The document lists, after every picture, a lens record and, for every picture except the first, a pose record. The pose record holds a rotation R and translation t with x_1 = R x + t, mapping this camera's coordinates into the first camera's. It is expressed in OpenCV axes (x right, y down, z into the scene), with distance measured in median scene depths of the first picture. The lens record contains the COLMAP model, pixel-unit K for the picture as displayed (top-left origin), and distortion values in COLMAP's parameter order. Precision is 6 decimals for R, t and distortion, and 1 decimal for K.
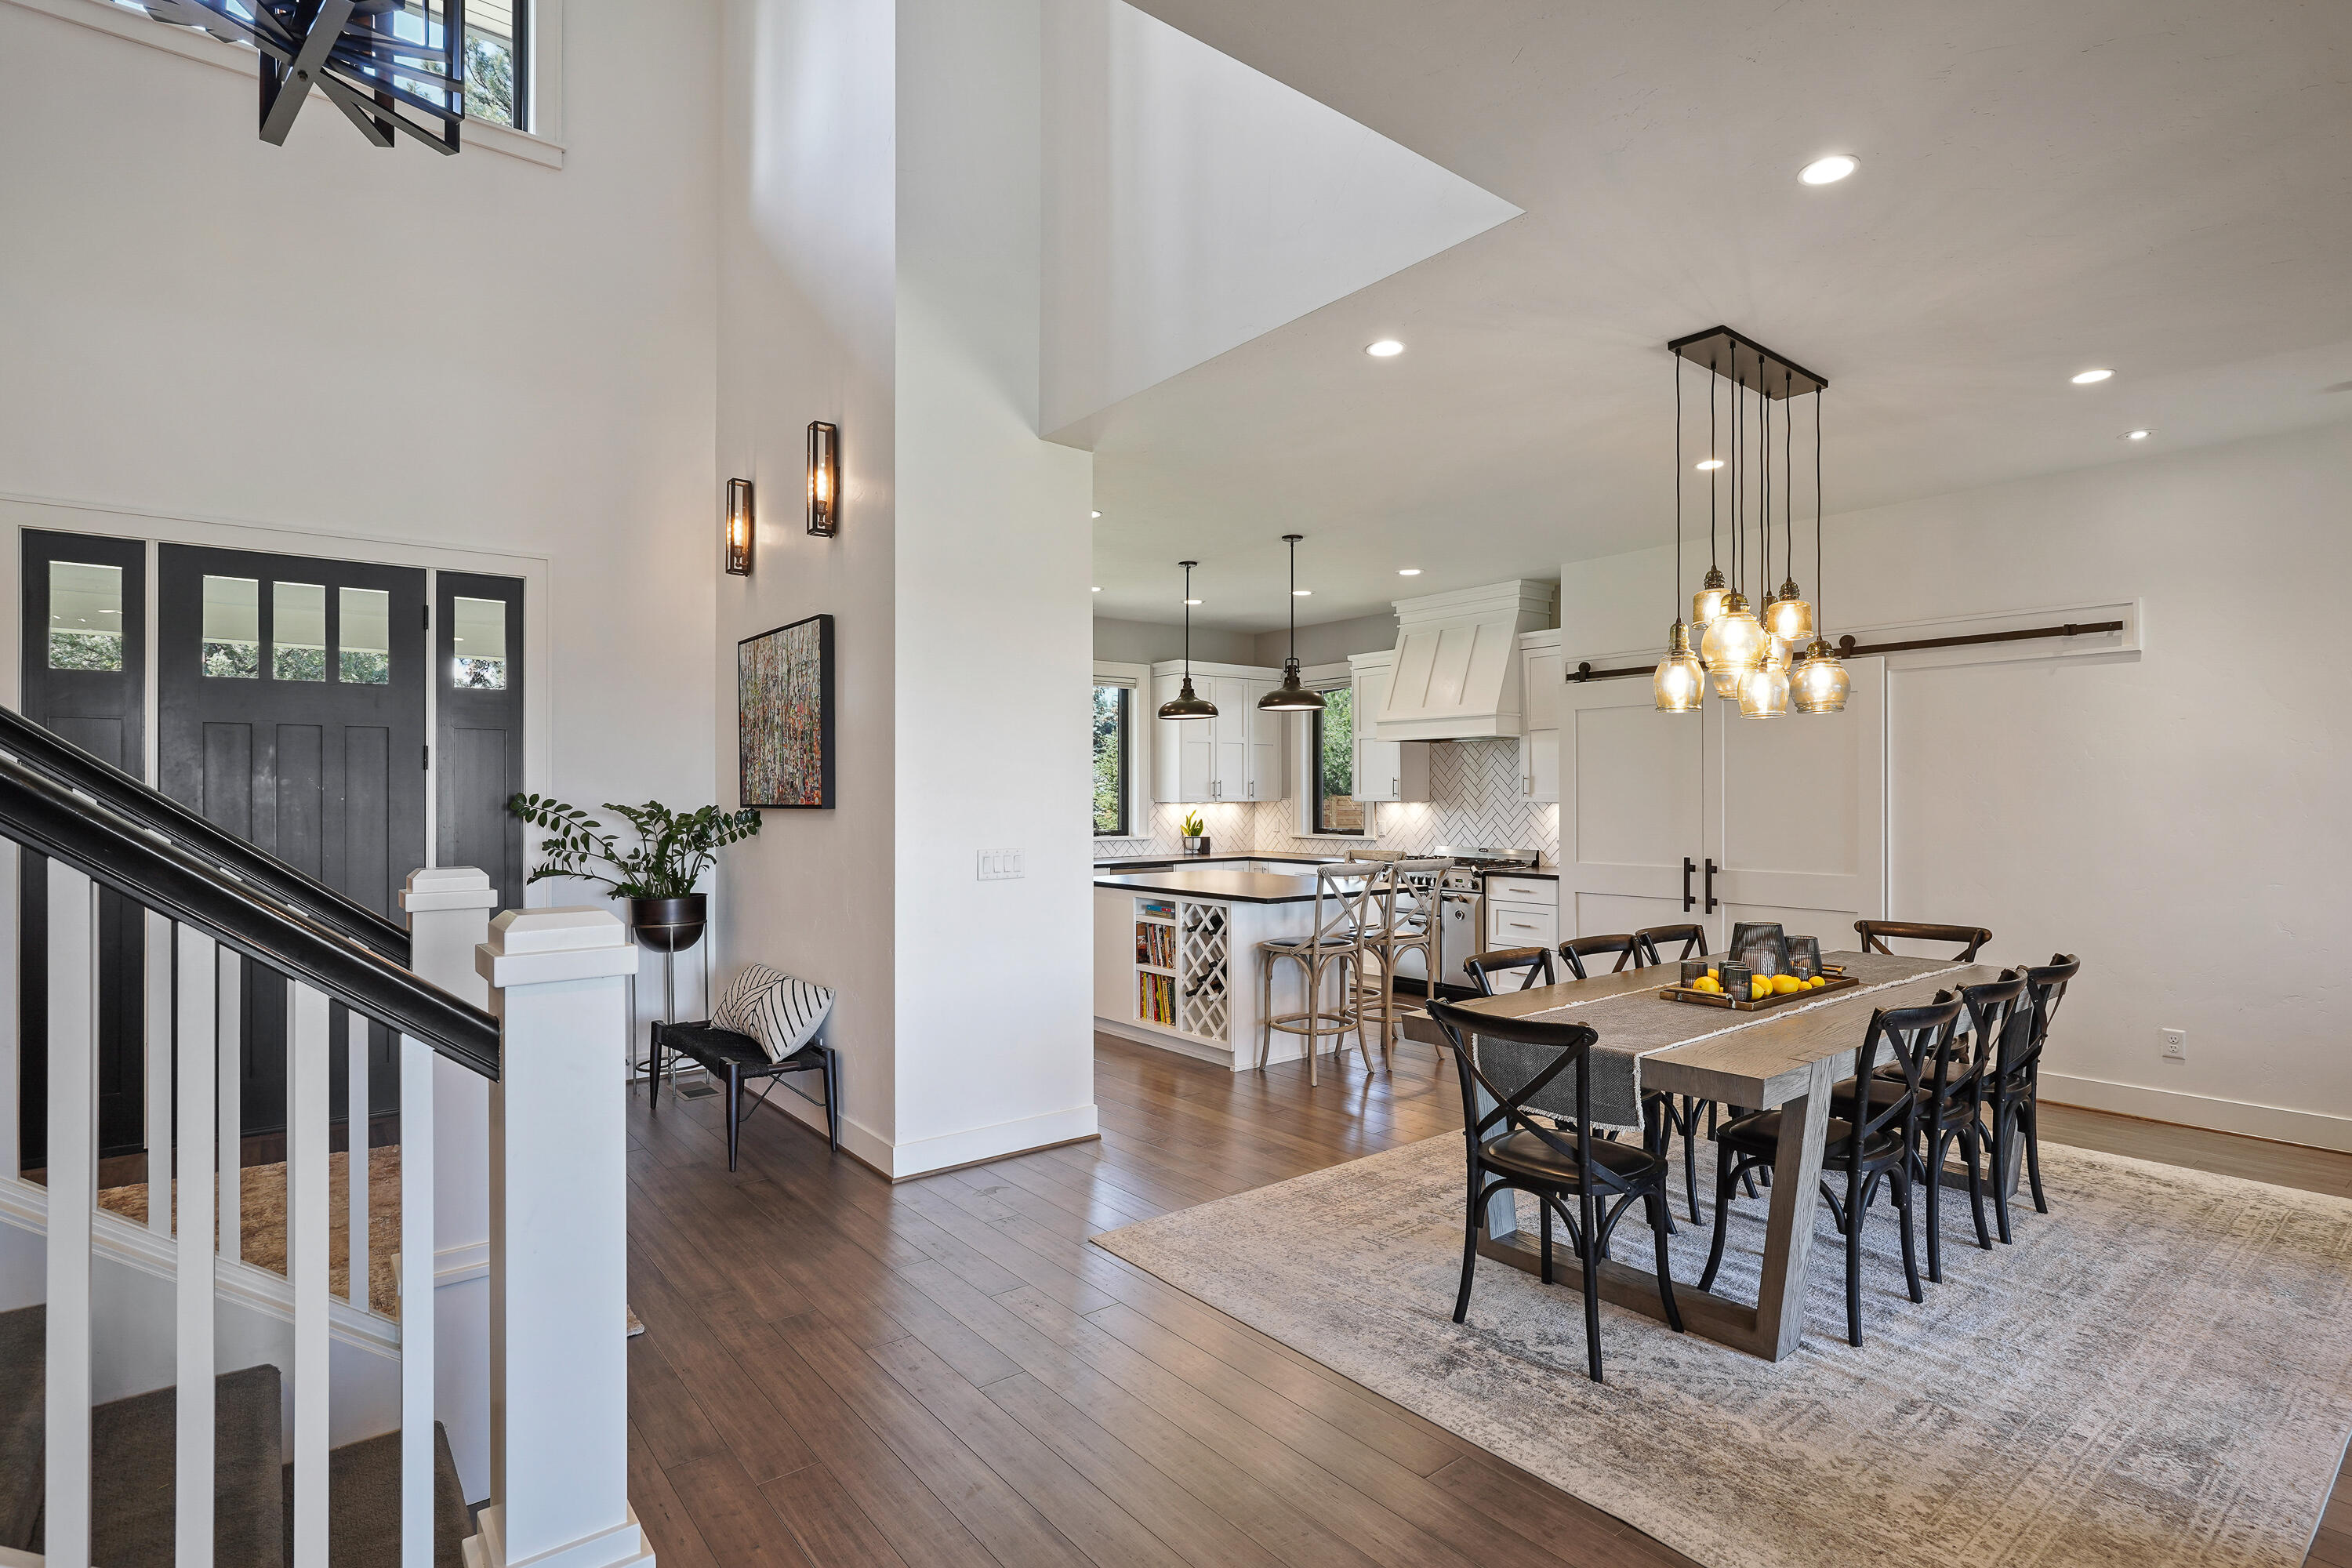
lens RADIAL K [[1157.2, 0, 1184.5], [0, 1157.2, 784.2], [0, 0, 1]] dist [0.001555, 0.001761]
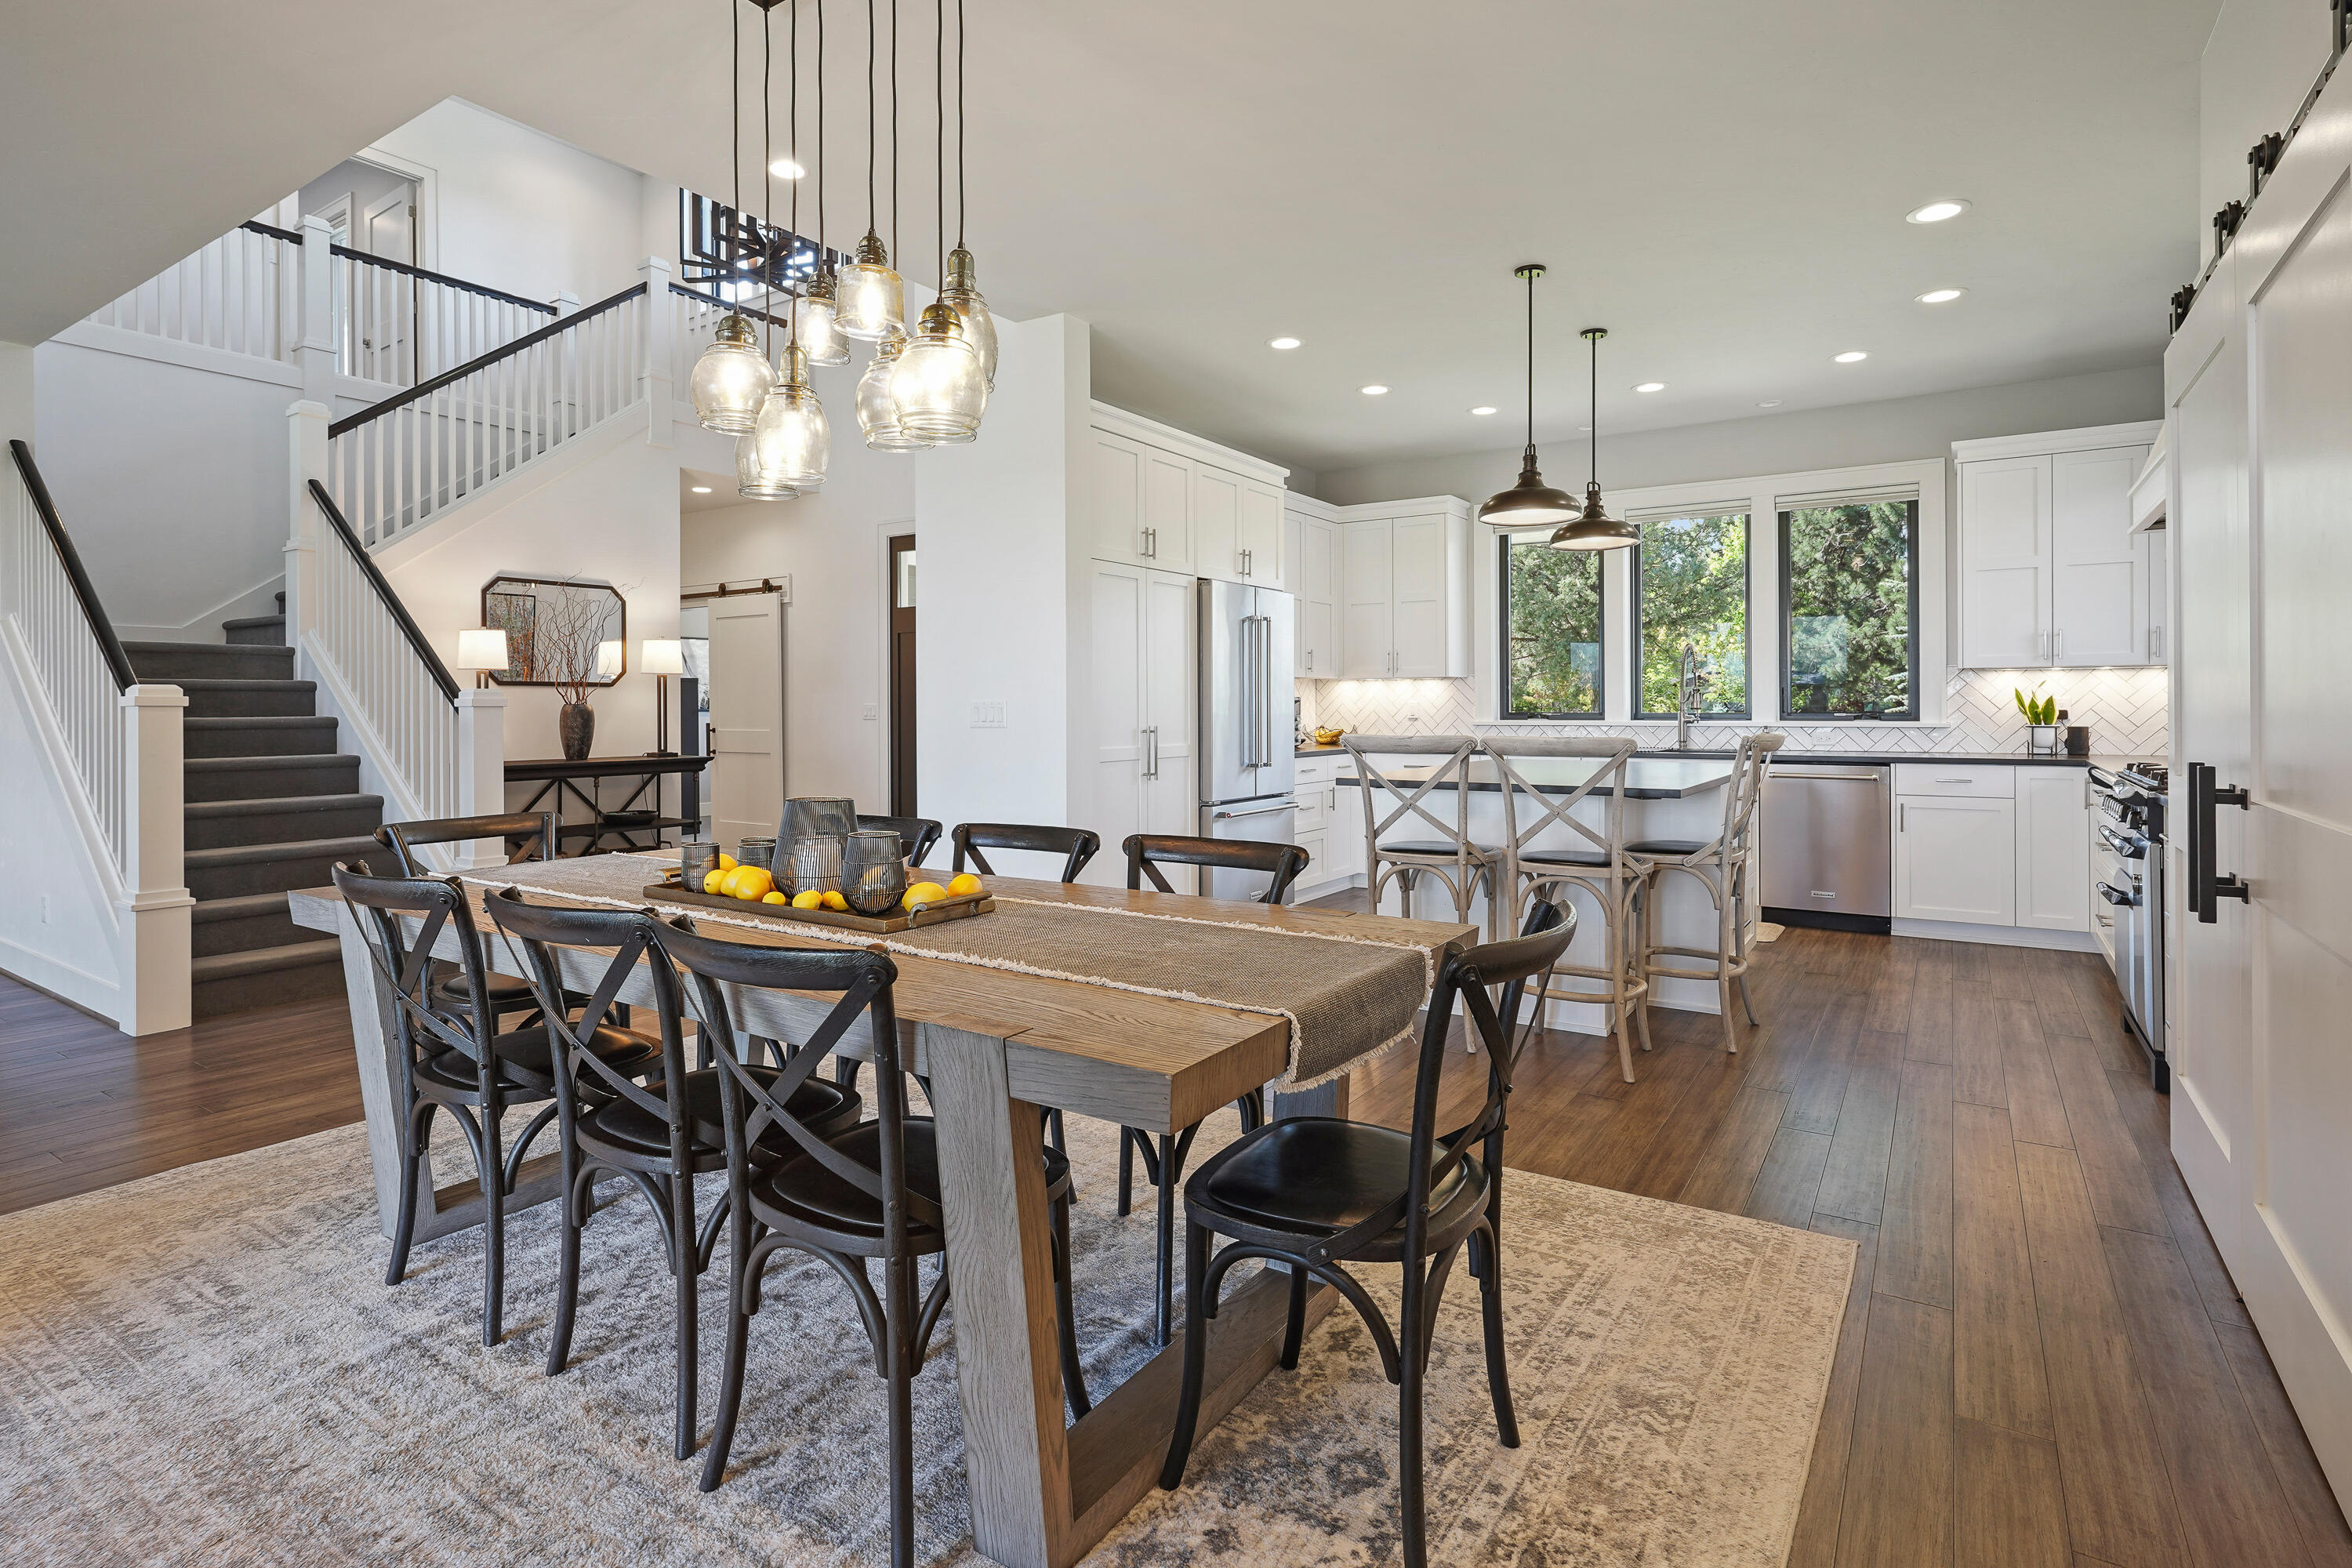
lens RADIAL K [[1157.2, 0, 1195.2], [0, 1157.2, 706.5], [0, 0, 1]] dist [0.001555, 0.001761]
pose [[0.303198, 0.003385, -0.952922, 0.718912], [0.010209, 0.999925, 0.006800, 0.042848], [0.952873, -0.011790, 0.303141, 0.625857]]
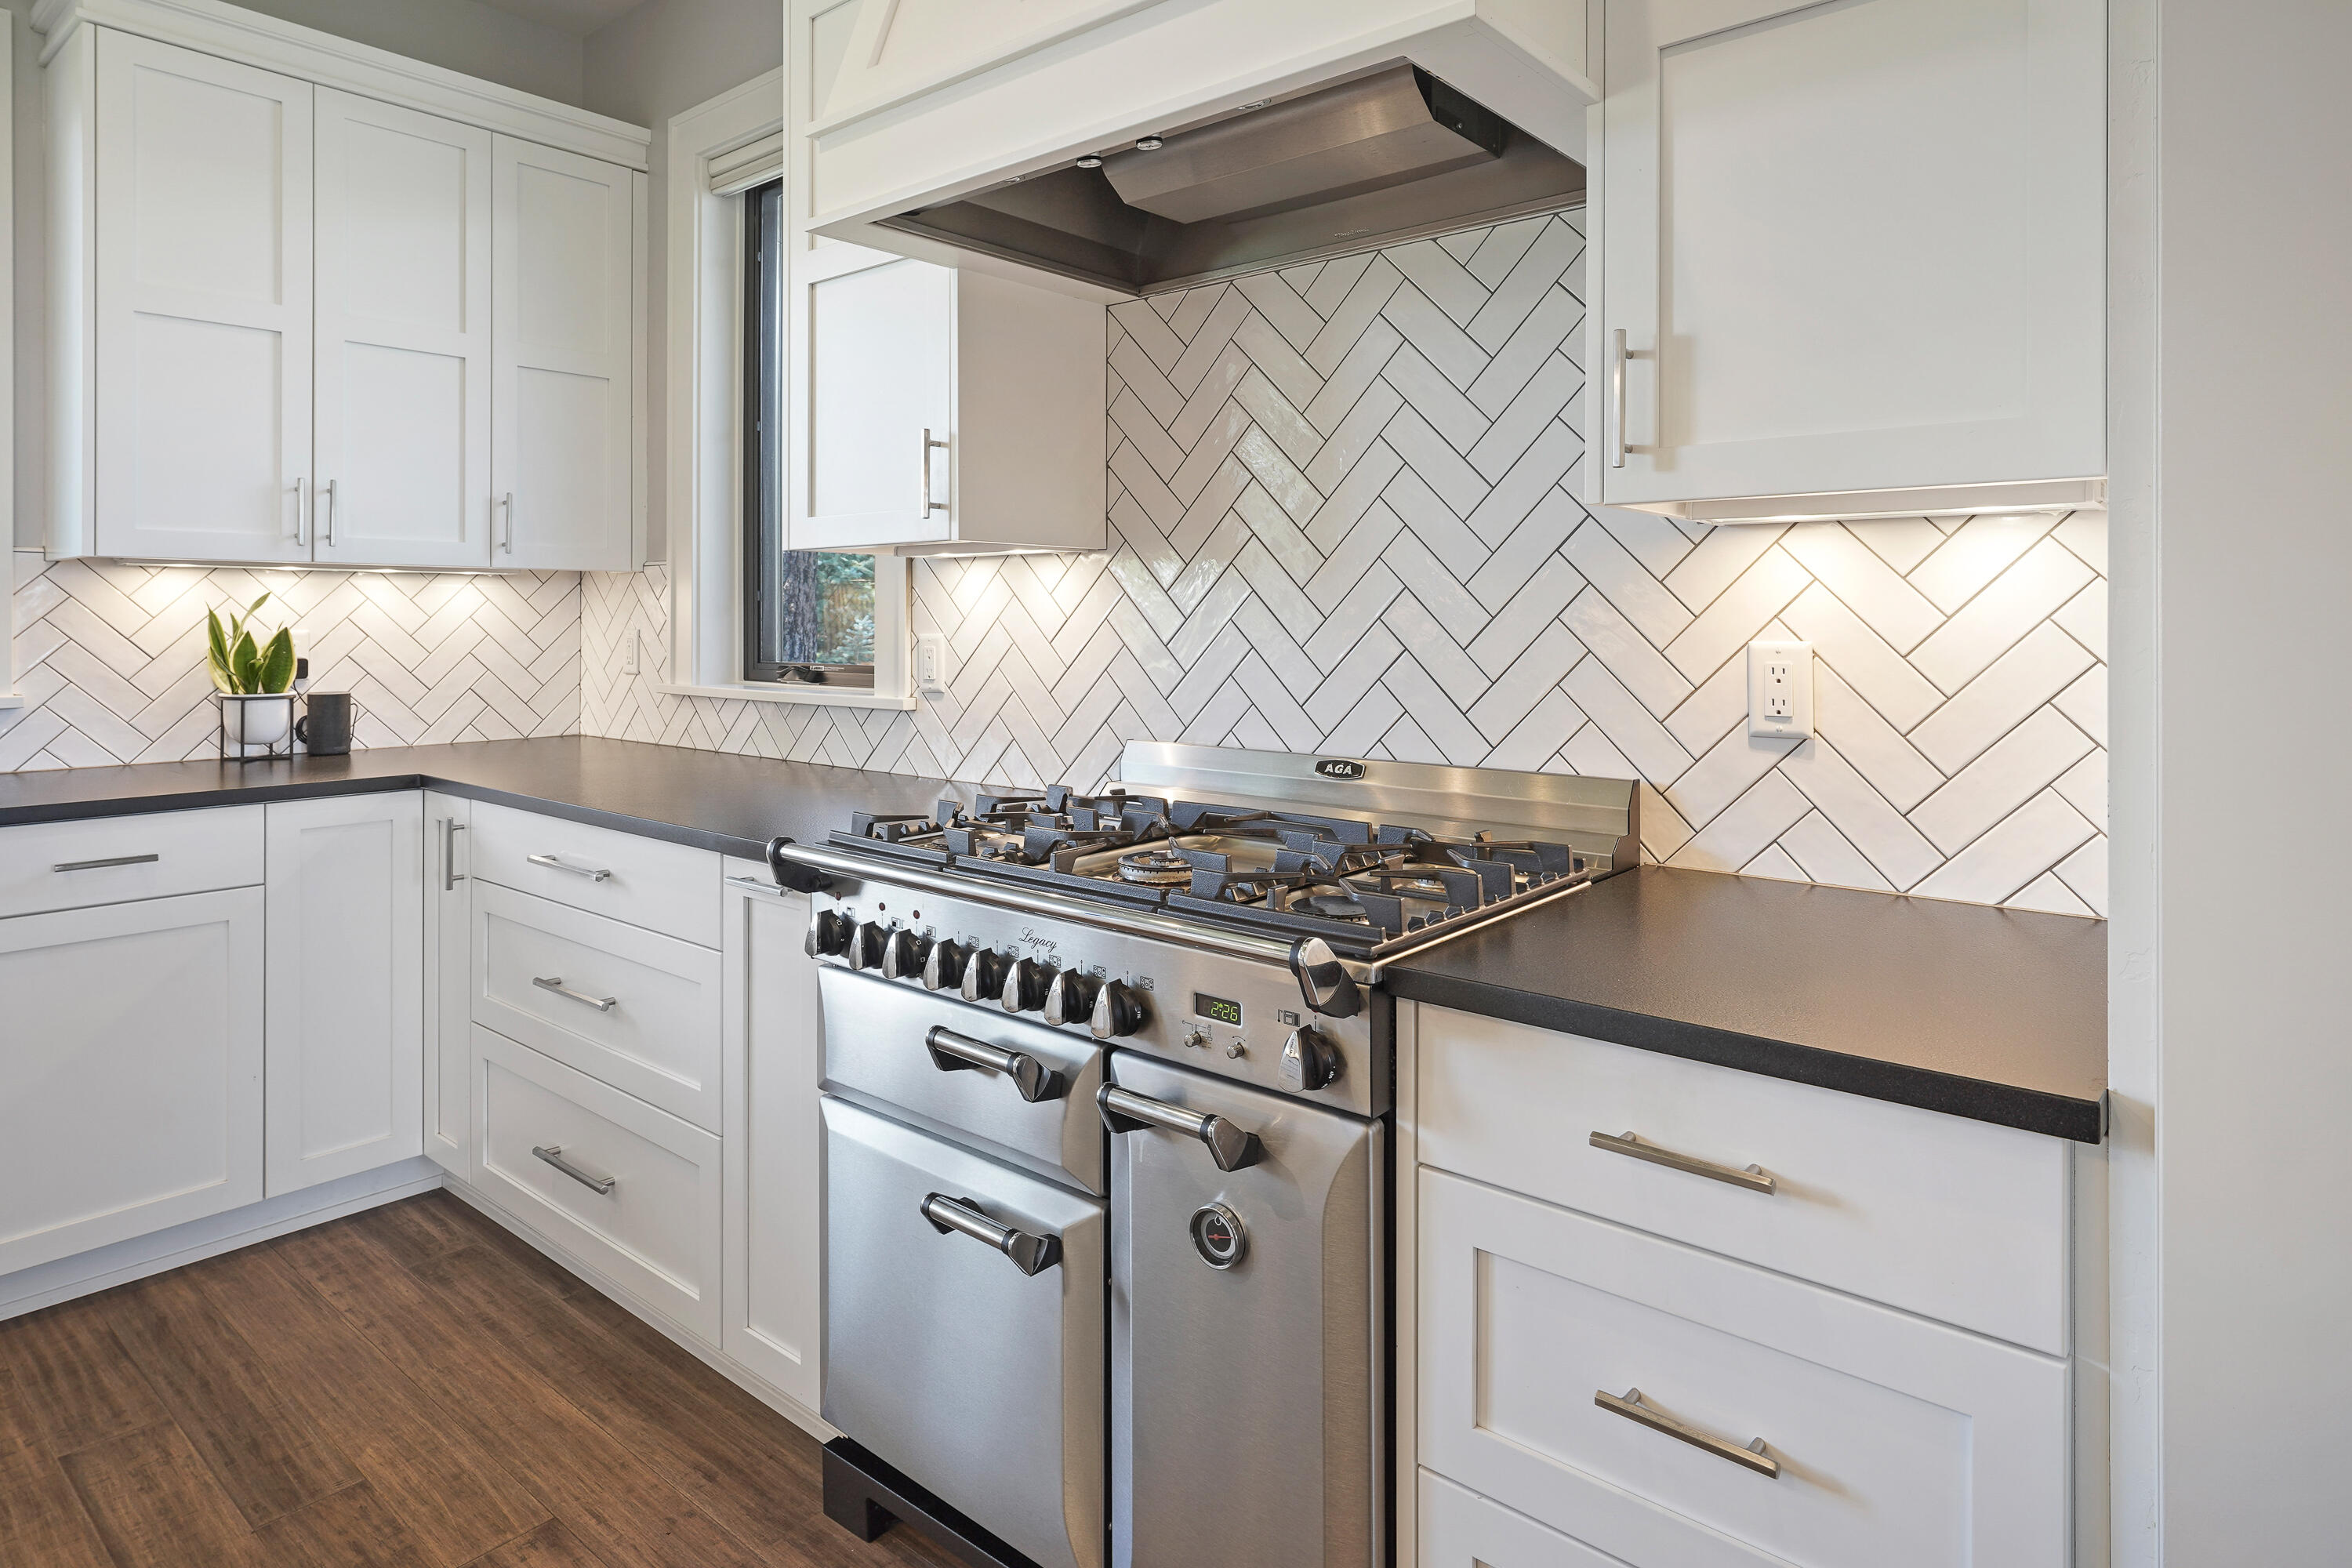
lens RADIAL K [[1313.2, 0, 1181.1], [0, 1313.2, 619.2], [0, 0, 1]] dist [-0.000366, 0.002811]
pose [[0.981515, 0.007534, 0.191239, 0.251910], [-0.008603, 0.999952, 0.004758, 0.039413], [-0.191194, -0.006315, 0.981532, 1.051009]]
